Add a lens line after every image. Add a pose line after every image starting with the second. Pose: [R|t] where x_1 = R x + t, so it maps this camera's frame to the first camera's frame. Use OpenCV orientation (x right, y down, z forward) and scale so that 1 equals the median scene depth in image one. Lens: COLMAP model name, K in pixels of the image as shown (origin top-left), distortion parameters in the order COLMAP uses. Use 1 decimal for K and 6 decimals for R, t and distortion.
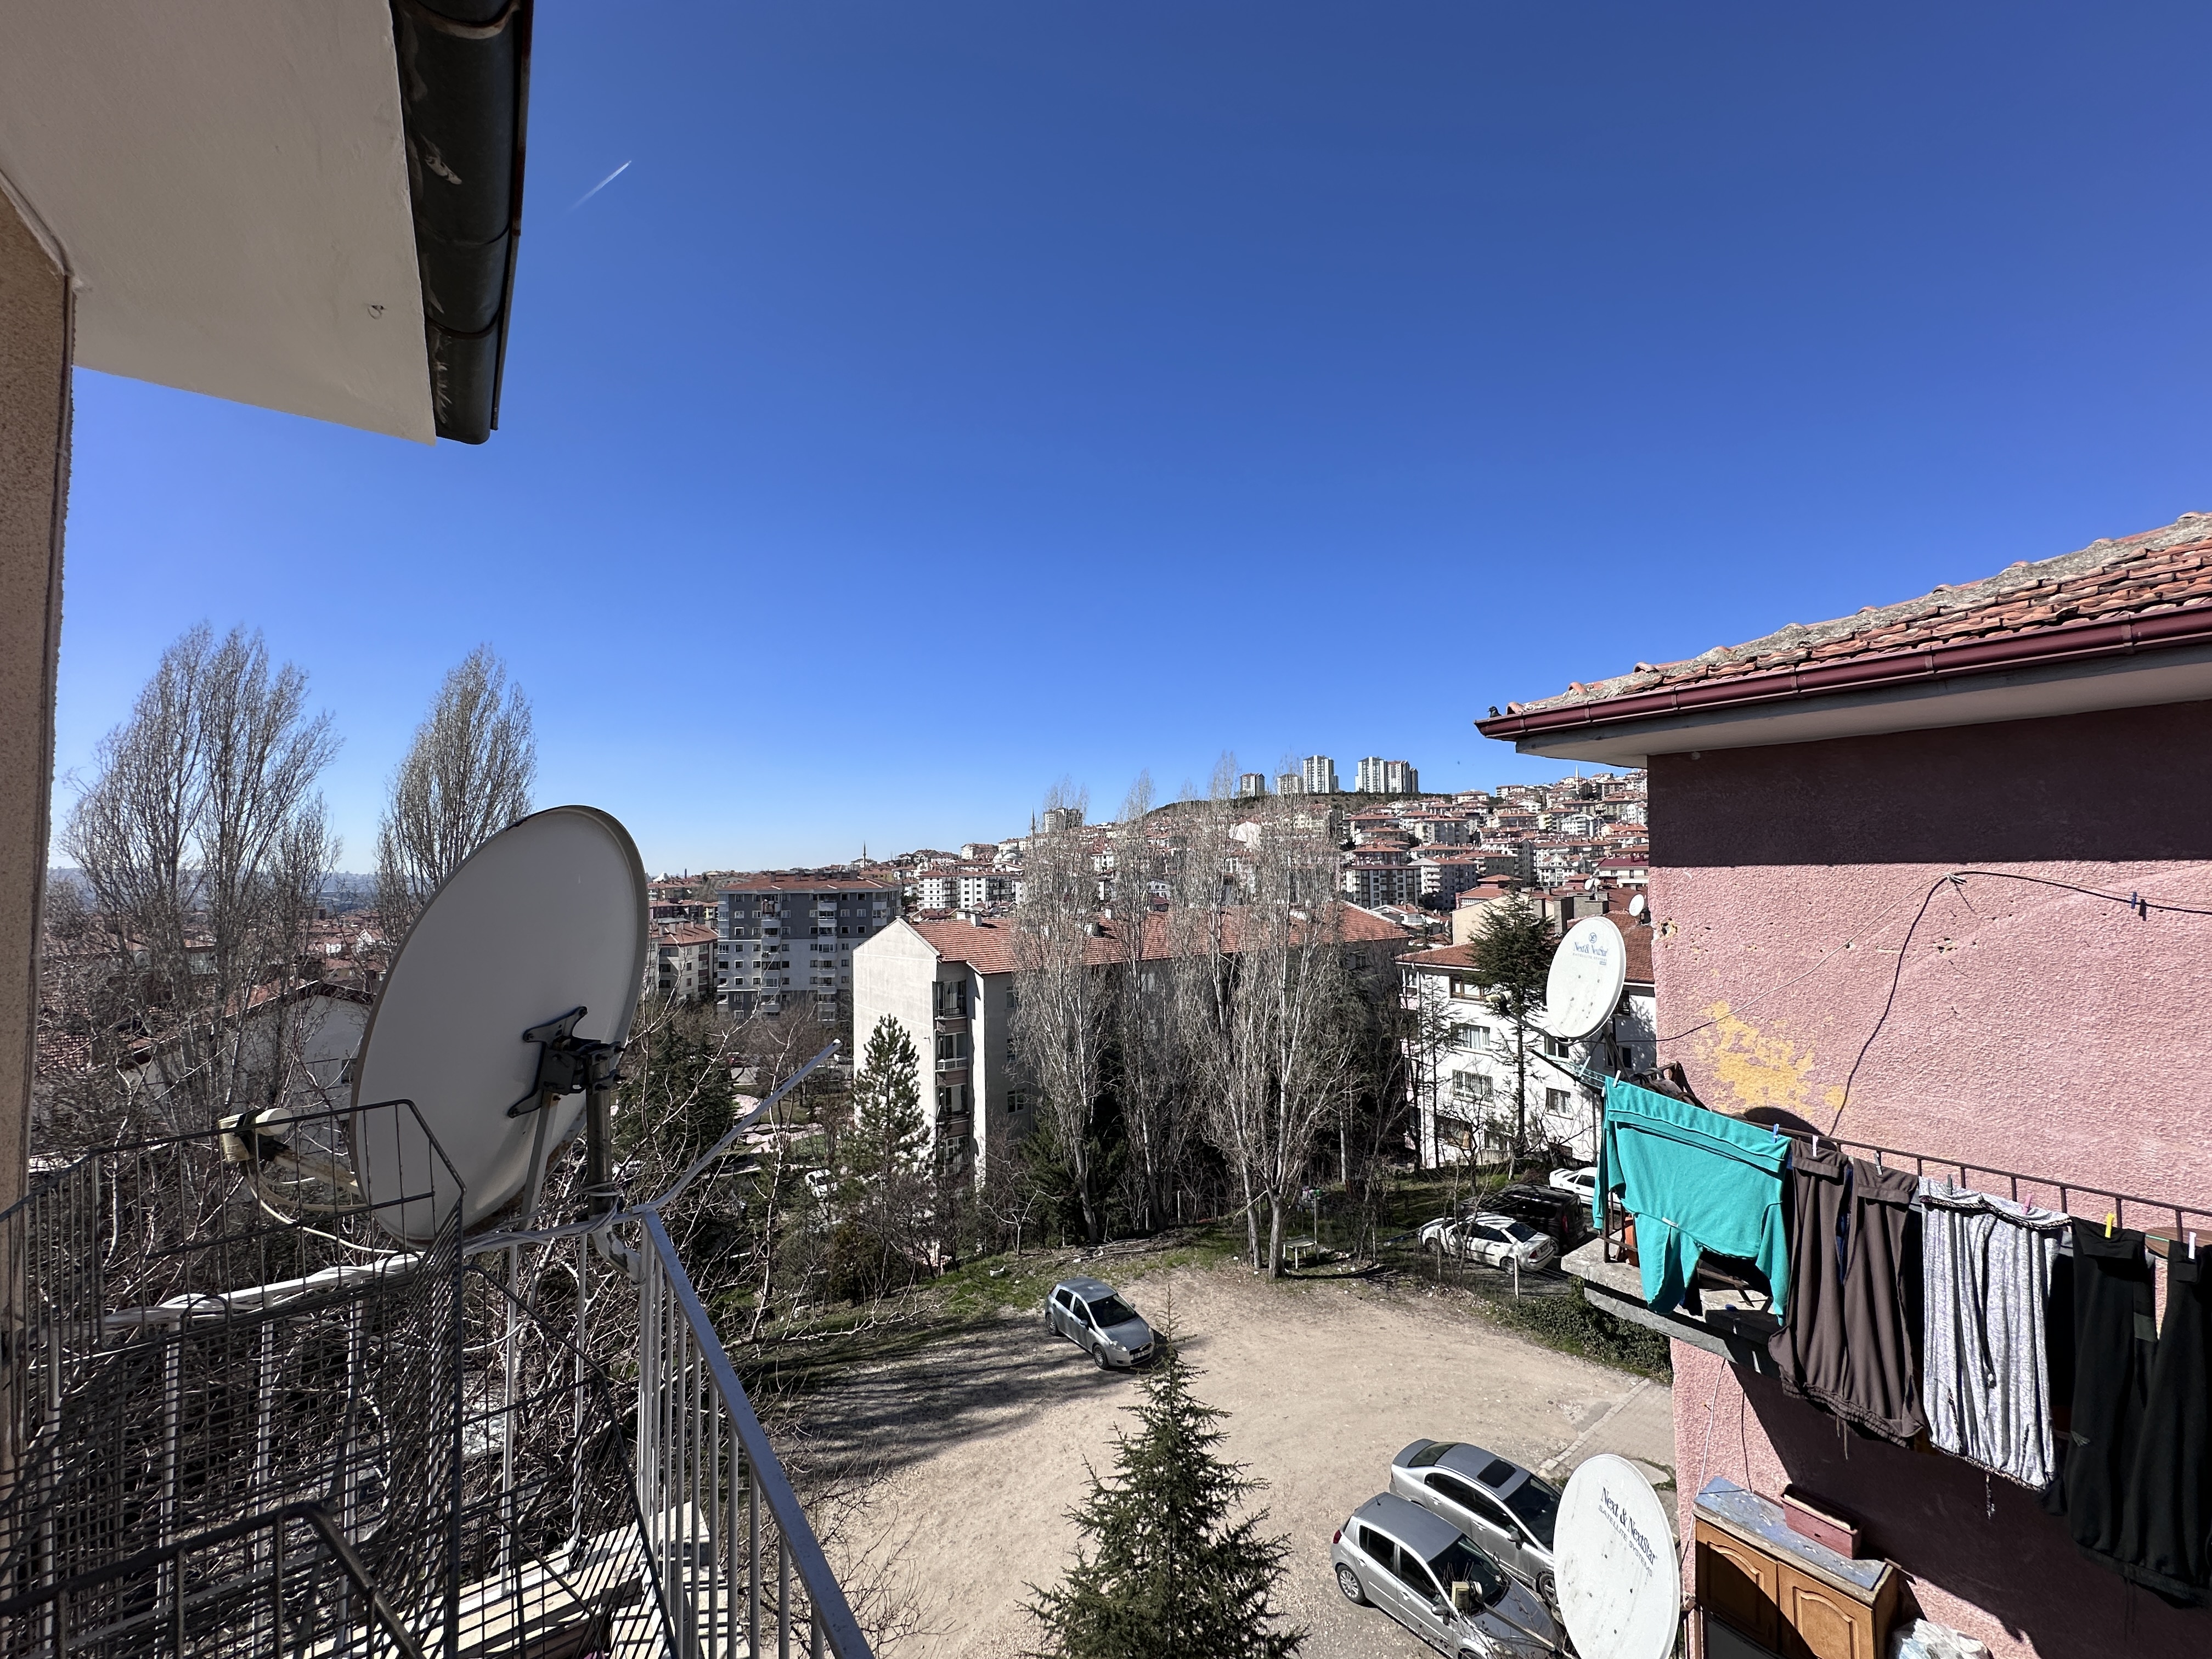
lens RADIAL K [[882.6, 0, 1101.0], [0, 882.6, 822.8], [0, 0, 1]] dist [-0.001791, 0.000304]
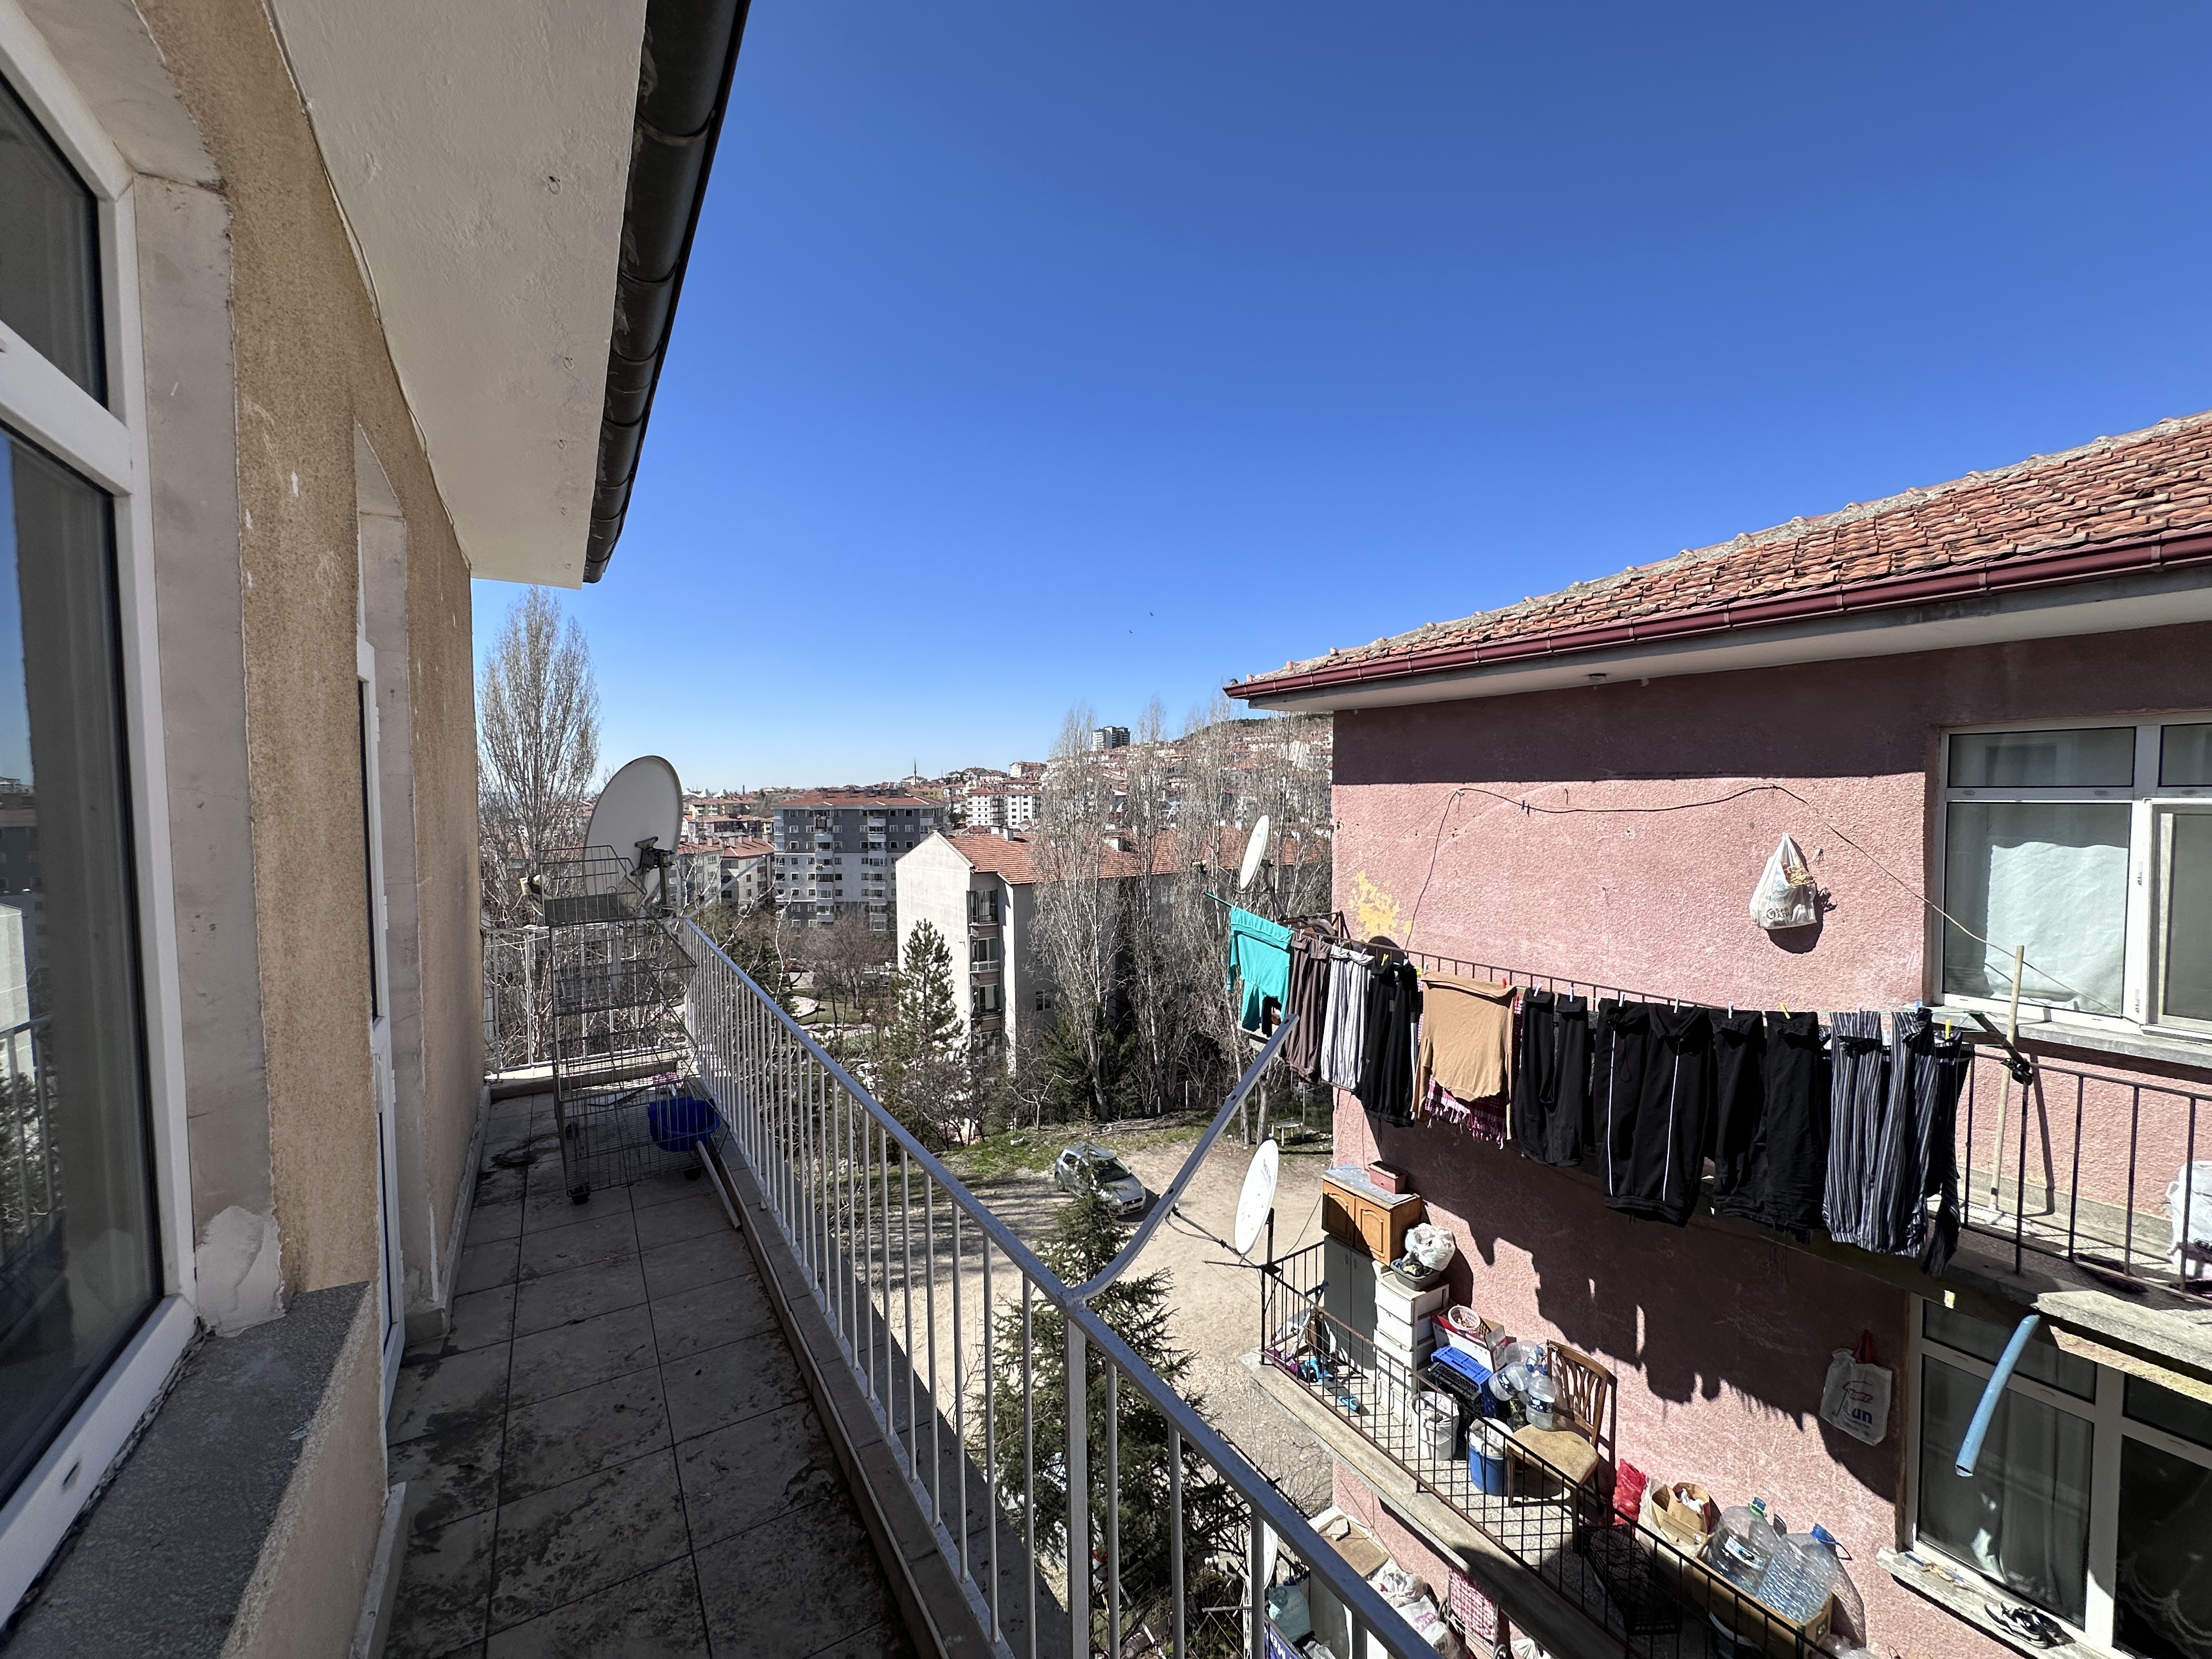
lens RADIAL K [[882.6, 0, 1098.3], [0, 882.6, 821.3], [0, 0, 1]] dist [-0.001791, 0.000304]
pose [[0.998340, 0.008527, -0.056966, 0.028612], [-0.003343, 0.995891, 0.090495, -0.002186], [0.057504, -0.090155, 0.994266, -0.050216]]
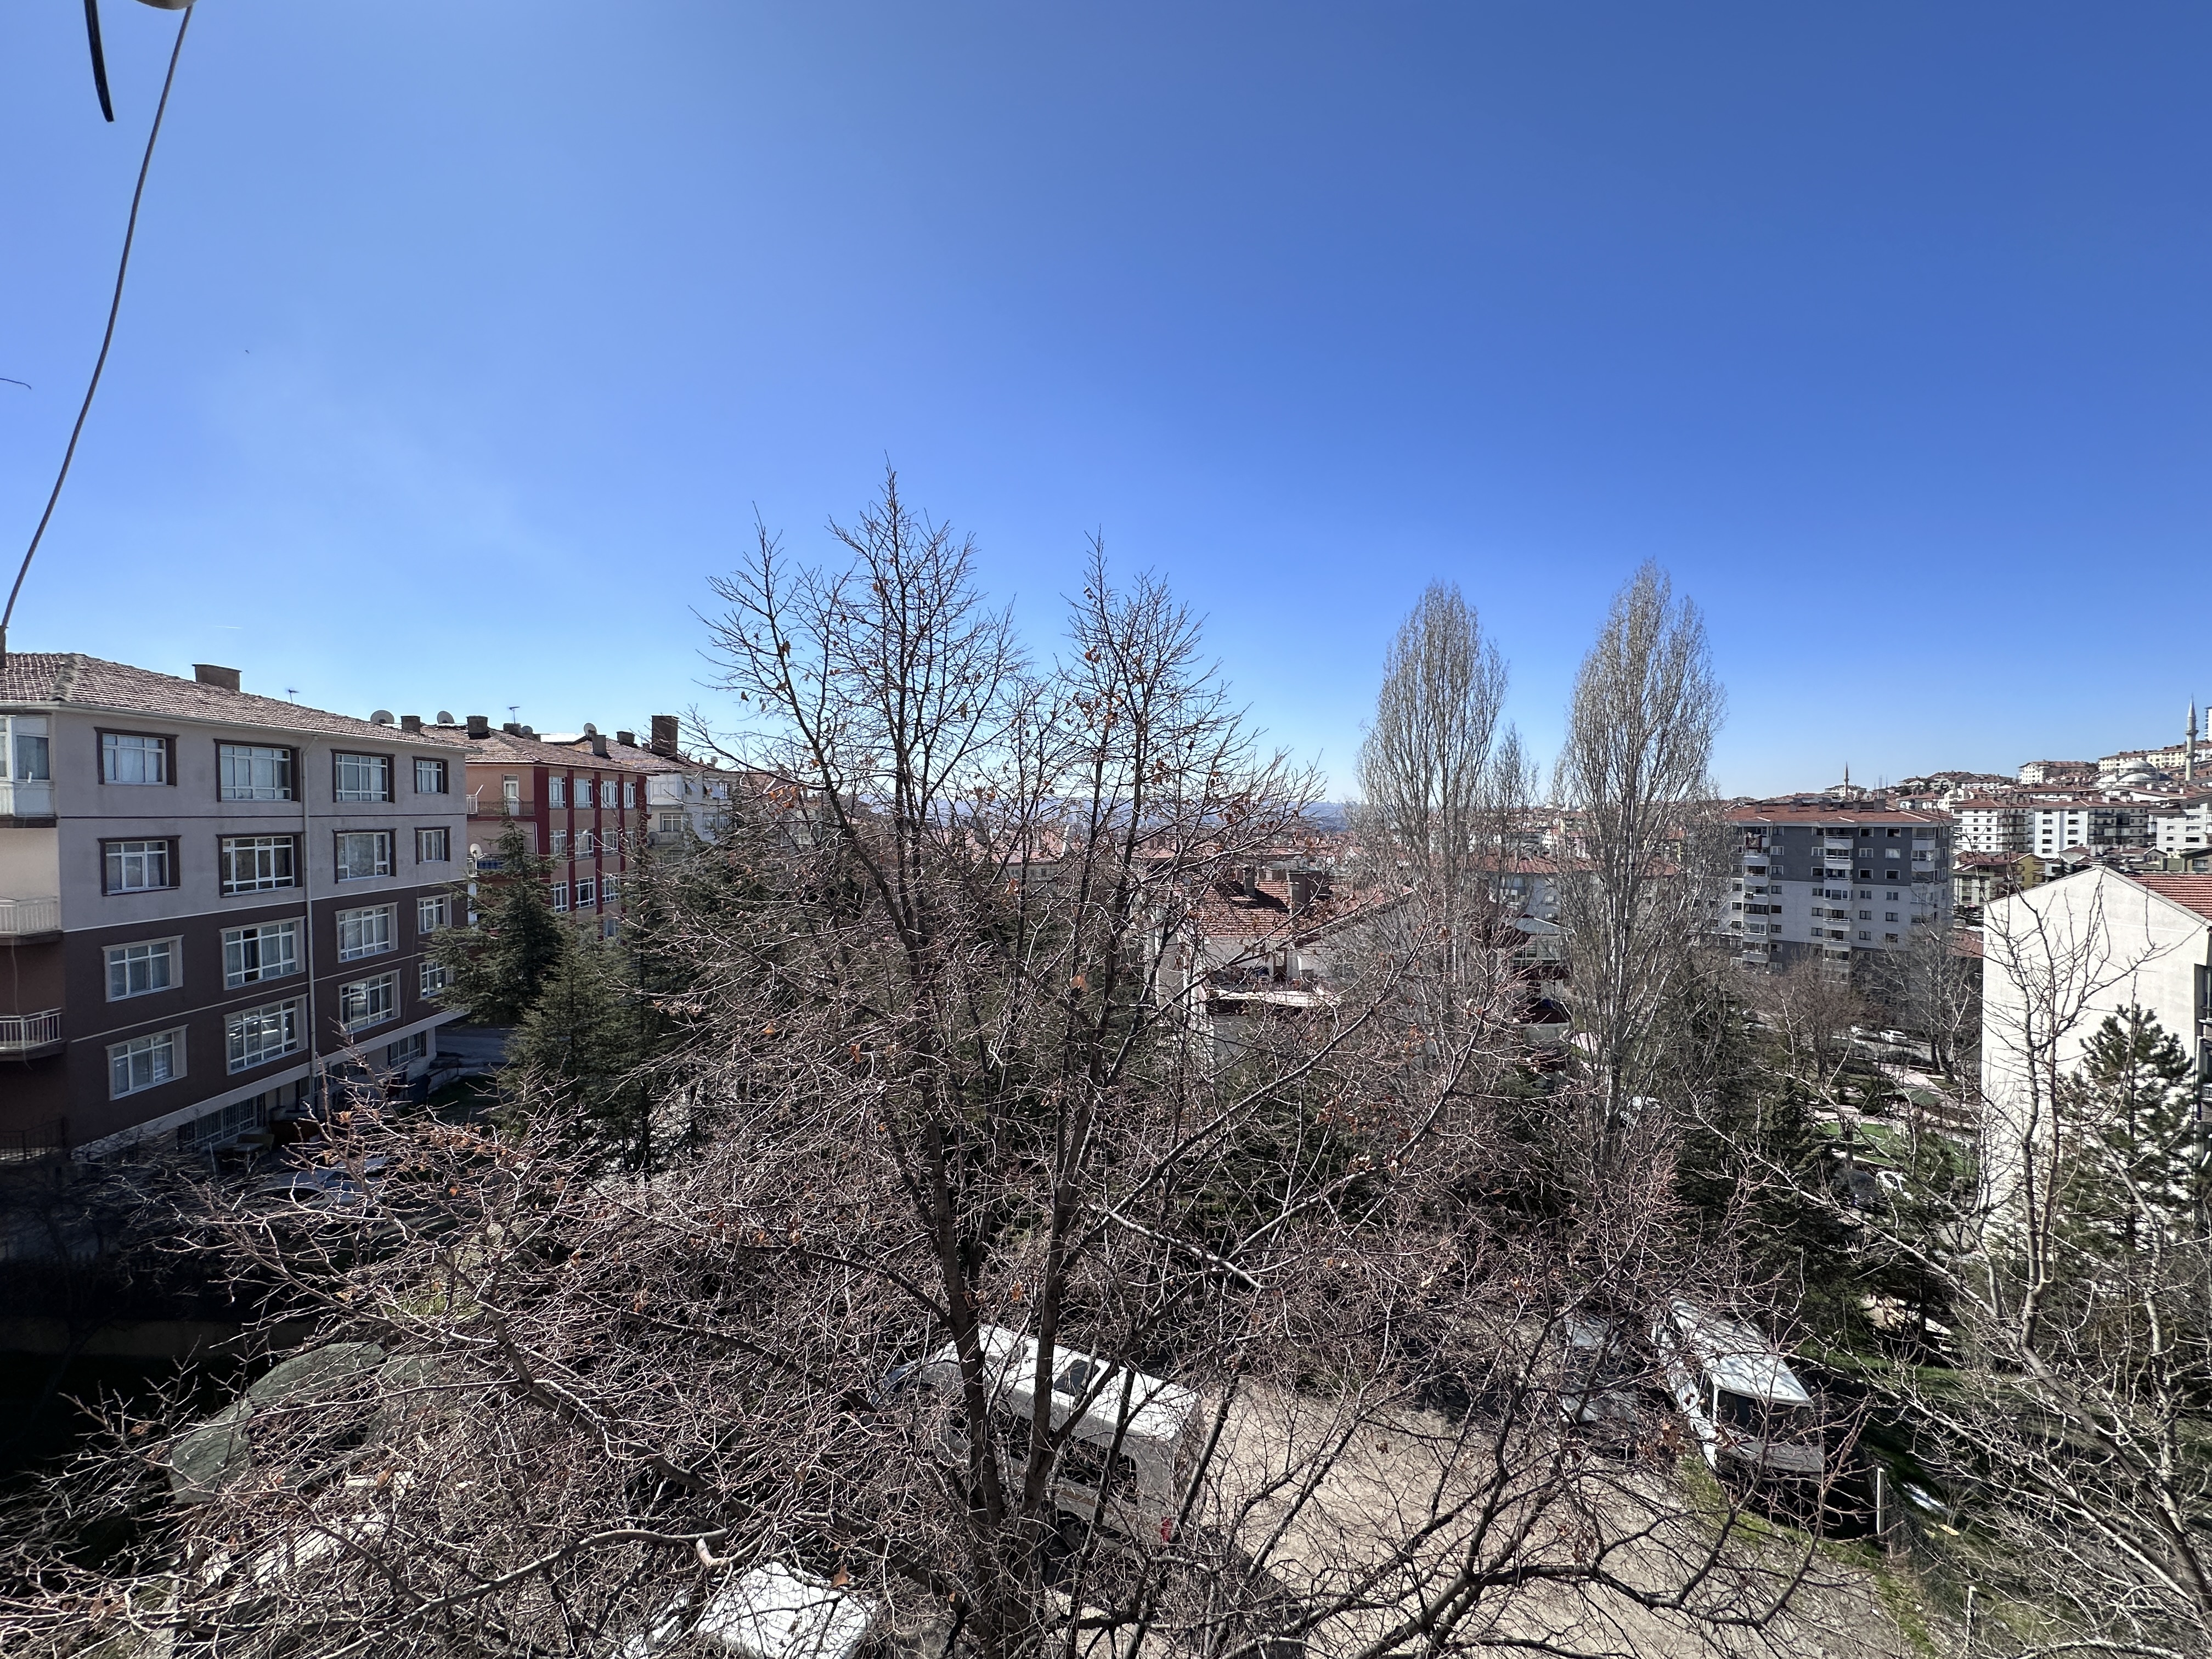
lens RADIAL K [[882.6, 0, 1105.1], [0, 882.6, 831.8], [0, 0, 1]] dist [-0.001791, 0.000304]
pose [[0.577503, 0.029165, -0.815867, -0.147868], [0.044177, 0.996781, 0.066902, 0.002389], [0.815192, -0.074679, 0.574356, -0.036522]]
